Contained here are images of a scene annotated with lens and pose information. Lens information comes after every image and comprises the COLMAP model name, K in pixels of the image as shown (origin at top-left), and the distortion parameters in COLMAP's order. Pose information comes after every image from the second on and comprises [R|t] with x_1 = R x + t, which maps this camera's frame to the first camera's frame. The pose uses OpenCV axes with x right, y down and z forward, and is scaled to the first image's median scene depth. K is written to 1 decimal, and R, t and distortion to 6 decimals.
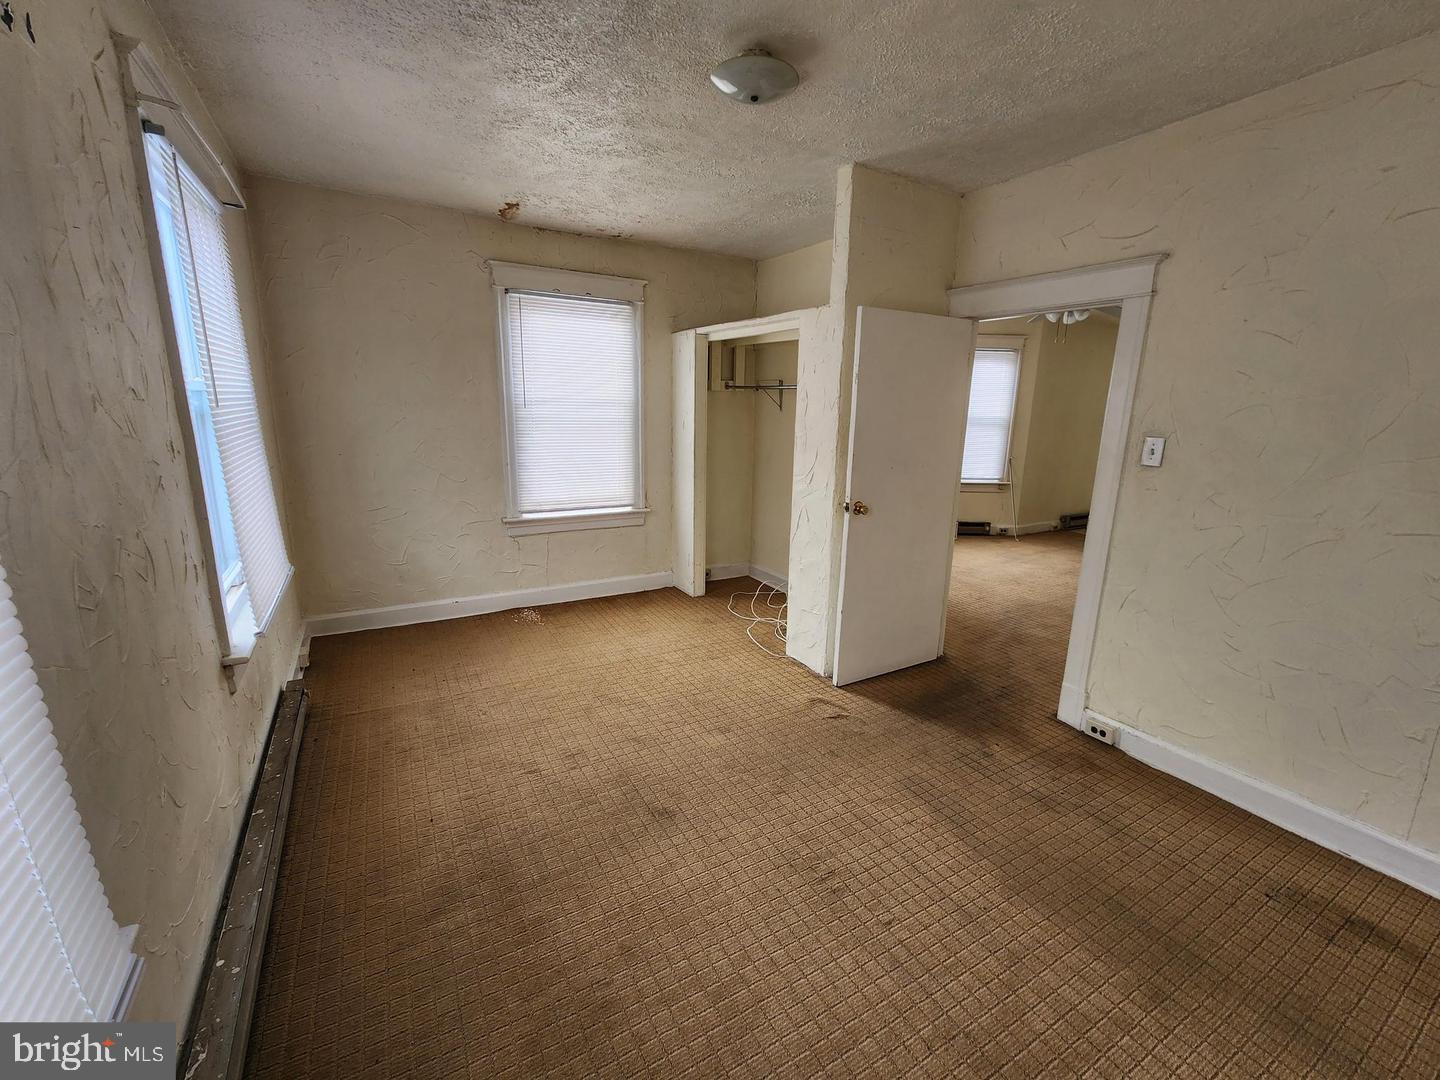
lens RADIAL K [[591.2, 0, 726.9], [0, 591.2, 542.9], [0, 0, 1]] dist [-0.002778, 0.000740]
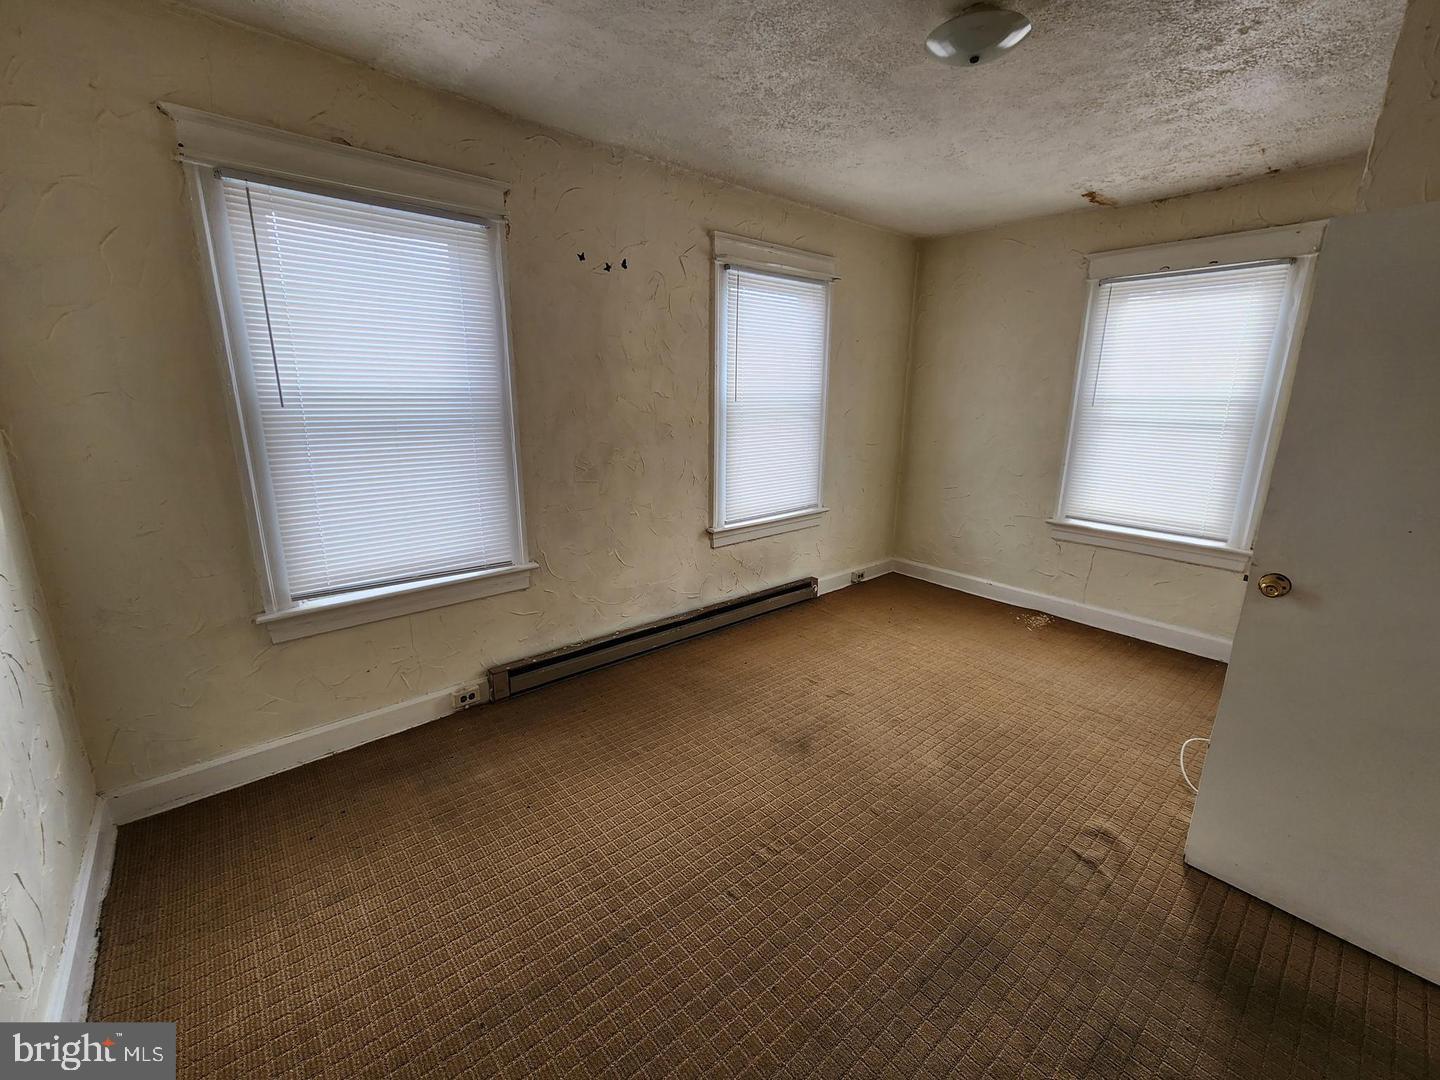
lens RADIAL K [[591.2, 0, 719.9], [0, 591.2, 535.1], [0, 0, 1]] dist [-0.002778, 0.000740]
pose [[0.183306, 0.213318, -0.959632, 0.497944], [-0.229565, 0.958472, 0.169210, -0.058741], [0.955876, 0.189281, 0.224664, 0.279267]]
